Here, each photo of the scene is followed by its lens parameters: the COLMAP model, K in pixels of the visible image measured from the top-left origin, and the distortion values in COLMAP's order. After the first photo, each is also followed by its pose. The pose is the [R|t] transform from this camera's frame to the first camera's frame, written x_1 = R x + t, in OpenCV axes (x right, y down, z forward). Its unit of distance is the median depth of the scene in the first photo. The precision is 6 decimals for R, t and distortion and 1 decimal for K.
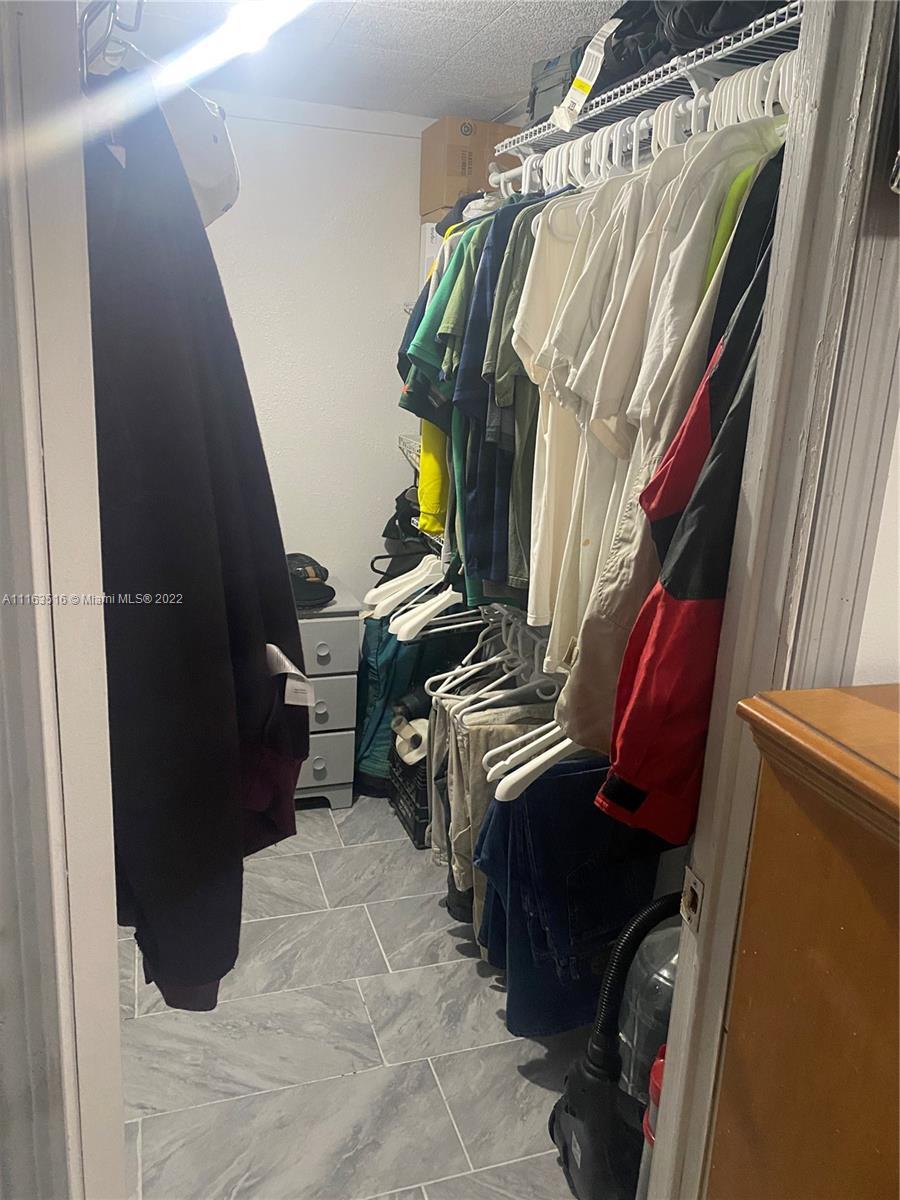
lens RADIAL K [[926.9, 0, 472.6], [0, 926.9, 566.8], [0, 0, 1]] dist [0.032565, -0.030843]
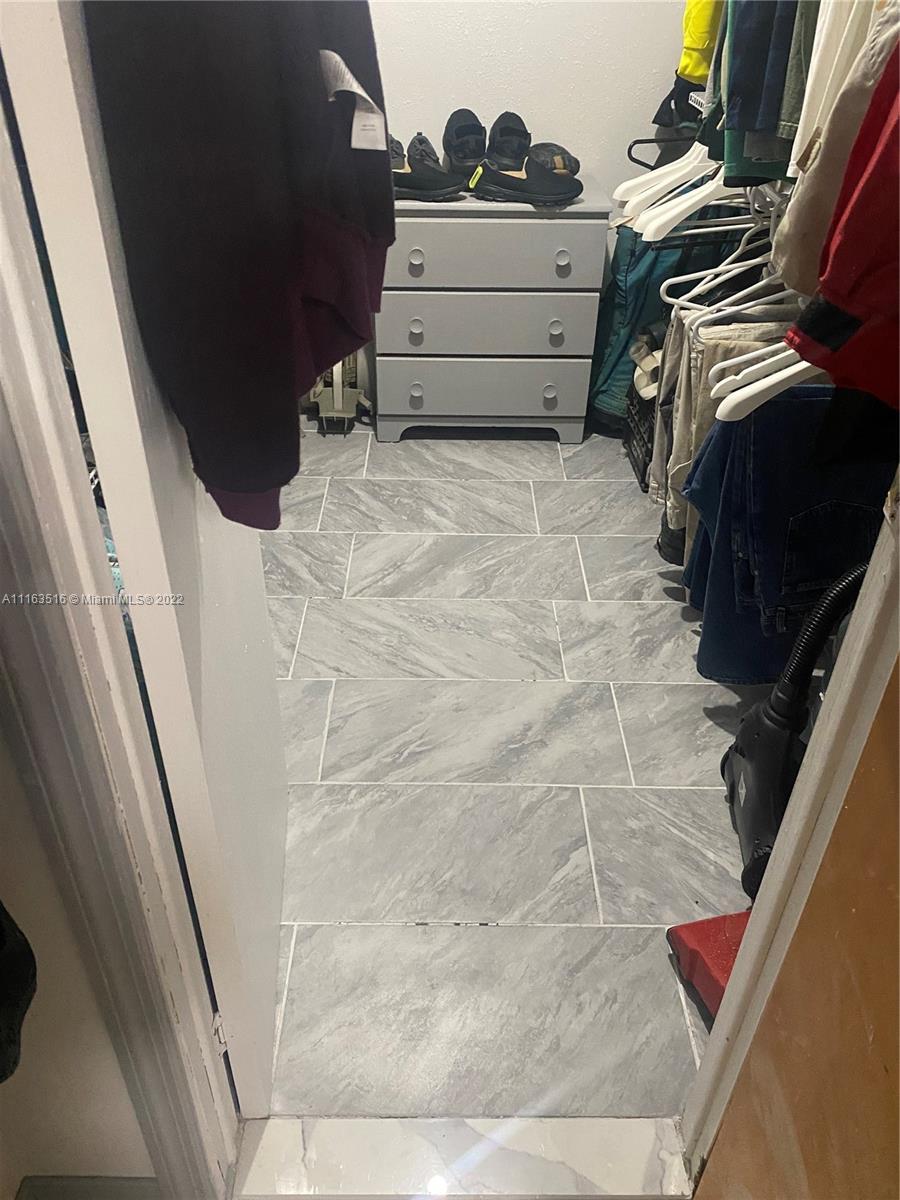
lens RADIAL K [[926.9, 0, 451.6], [0, 926.9, 591.1], [0, 0, 1]] dist [0.032565, -0.030843]
pose [[0.942268, 0.156893, -0.295831, 0.064213], [-0.041483, 0.931333, 0.361797, 0.090088], [0.332281, -0.328638, 0.884074, 0.114436]]
